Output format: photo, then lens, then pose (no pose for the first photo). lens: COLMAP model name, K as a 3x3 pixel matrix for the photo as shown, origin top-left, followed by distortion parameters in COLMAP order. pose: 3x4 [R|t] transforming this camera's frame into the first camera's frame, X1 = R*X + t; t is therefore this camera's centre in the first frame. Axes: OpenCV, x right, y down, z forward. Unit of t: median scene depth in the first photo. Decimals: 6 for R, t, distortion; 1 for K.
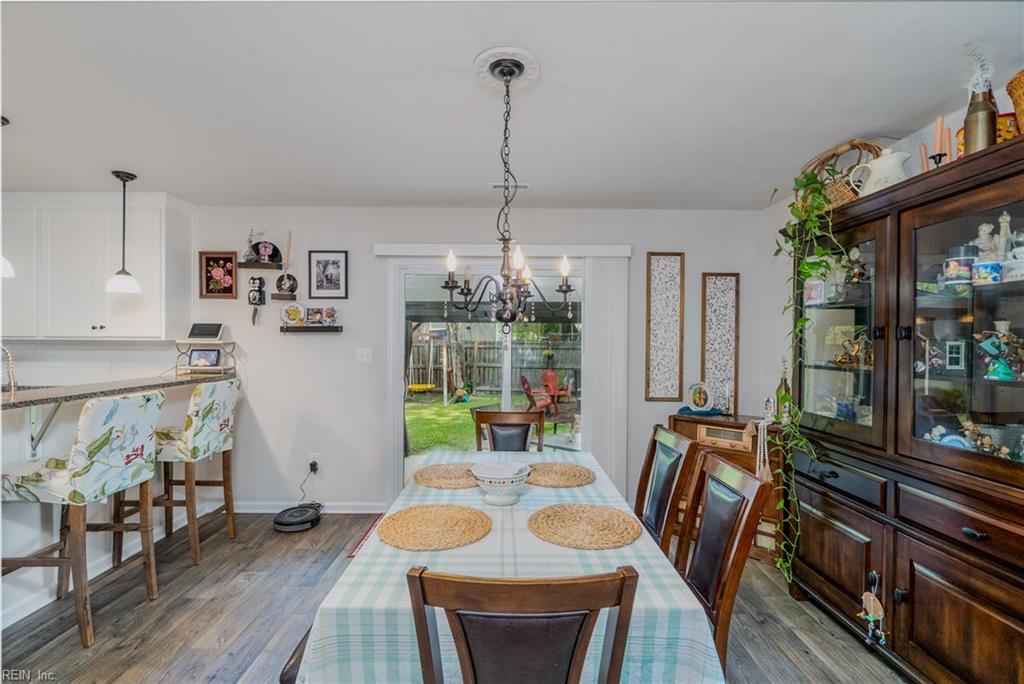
lens RADIAL K [[459.8, 0, 510.4], [0, 459.8, 340.1], [0, 0, 1]] dist [-0.013942, 0.004885]
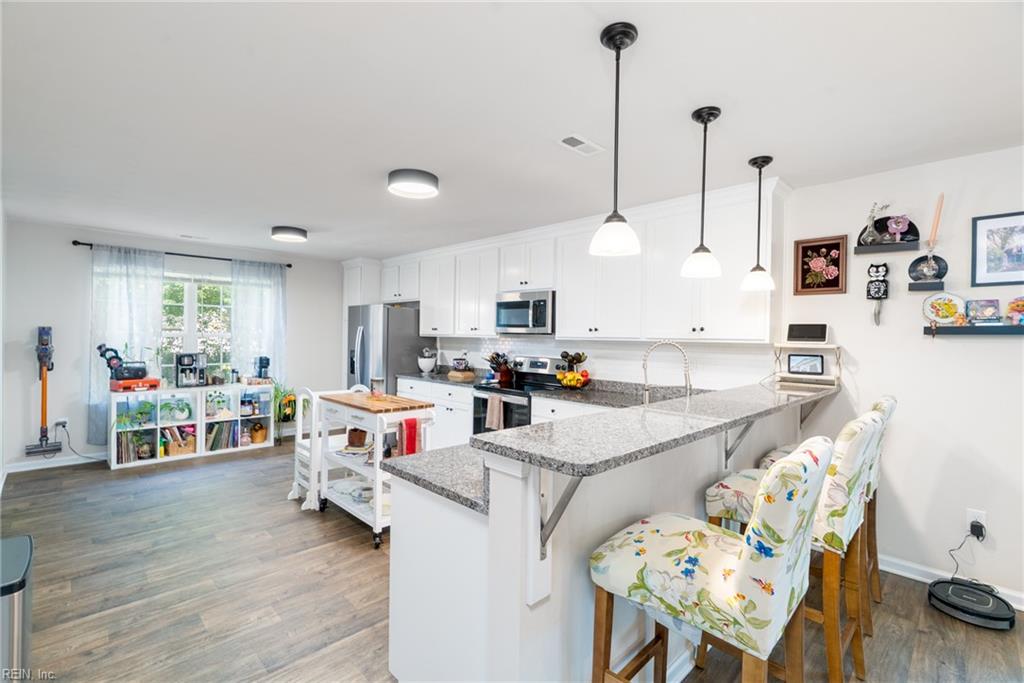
lens RADIAL K [[461.8, 0, 510.3], [0, 461.8, 339.7], [0, 0, 1]] dist [-0.010329, 0.003839]
pose [[0.686211, 0.010256, -0.727330, -0.412695], [-0.011235, 0.999931, 0.003500, -0.004326], [0.727316, 0.005770, 0.686279, 0.013169]]
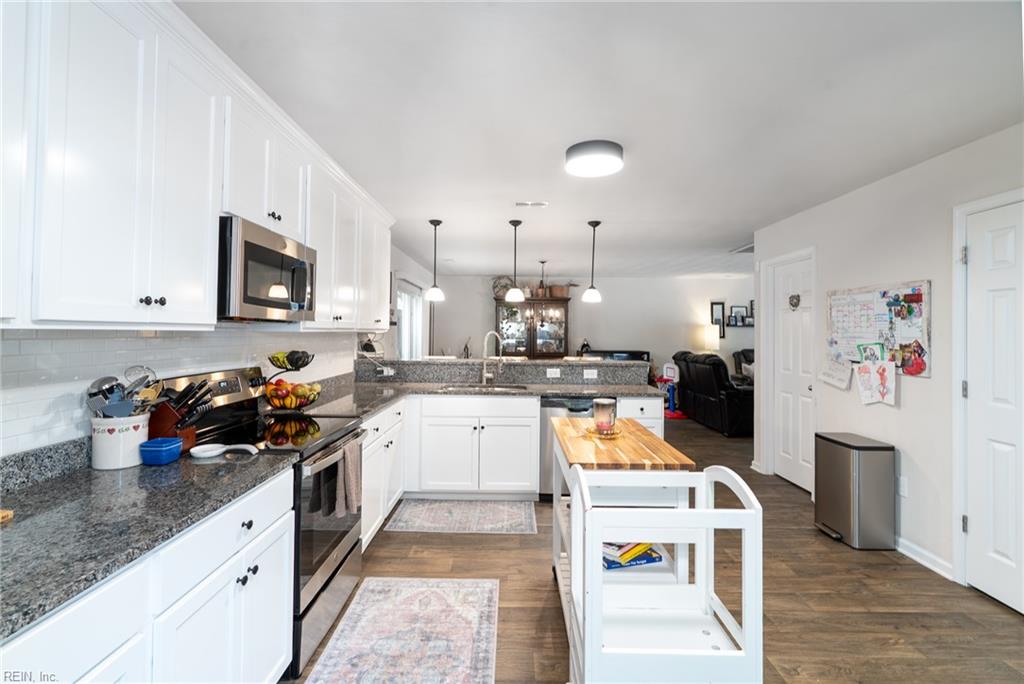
lens RADIAL K [[470.1, 0, 505.5], [0, 470.1, 327.4], [0, 0, 1]] dist [0.000642, 0.000436]
pose [[0.031006, 0.004178, 0.999510, -1.903408], [-0.010483, 0.999938, -0.003854, -0.009438], [-0.999464, -0.010358, 0.031048, 0.576031]]
